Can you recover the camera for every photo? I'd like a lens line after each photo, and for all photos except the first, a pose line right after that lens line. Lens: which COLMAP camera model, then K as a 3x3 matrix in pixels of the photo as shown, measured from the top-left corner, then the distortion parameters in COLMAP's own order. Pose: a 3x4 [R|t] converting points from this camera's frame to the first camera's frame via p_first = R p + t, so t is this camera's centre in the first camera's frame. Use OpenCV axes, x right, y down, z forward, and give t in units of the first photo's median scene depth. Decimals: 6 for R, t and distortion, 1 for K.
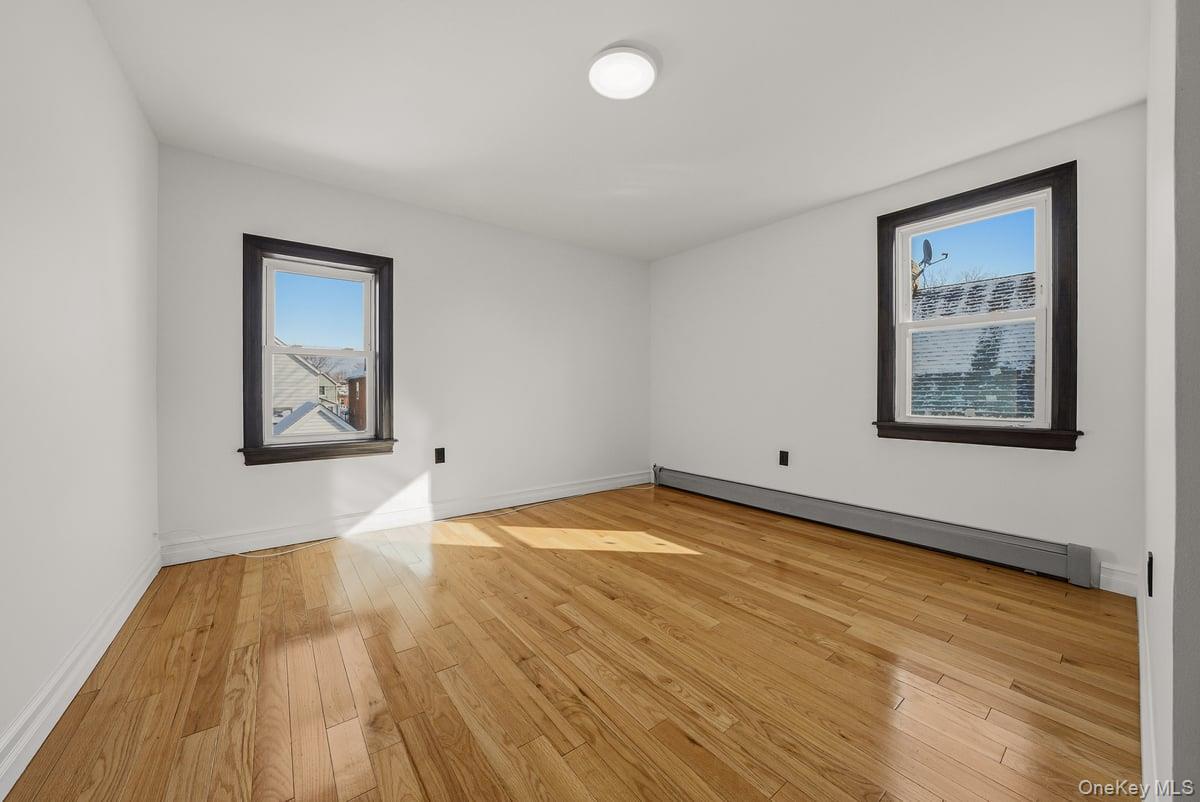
lens RADIAL K [[428.5, 0, 598.7], [0, 428.5, 400.2], [0, 0, 1]] dist [-0.009563, 0.000511]
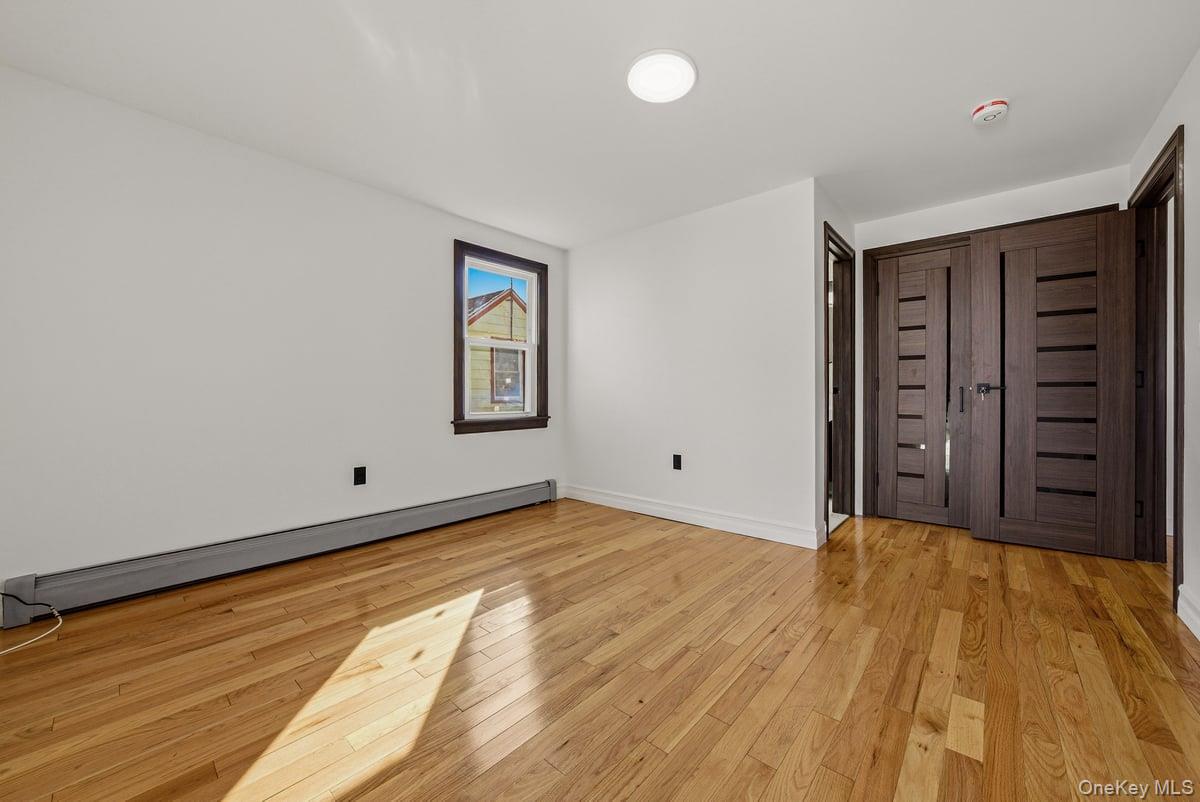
lens RADIAL K [[465.6, 0, 603.1], [0, 465.6, 403.2], [0, 0, 1]] dist [-0.012616, -0.000031]
pose [[-0.213364, -0.014329, 0.976868, -0.675639], [0.016410, 0.999699, 0.018248, -0.012812], [-0.976835, 0.019924, -0.213065, 0.948383]]
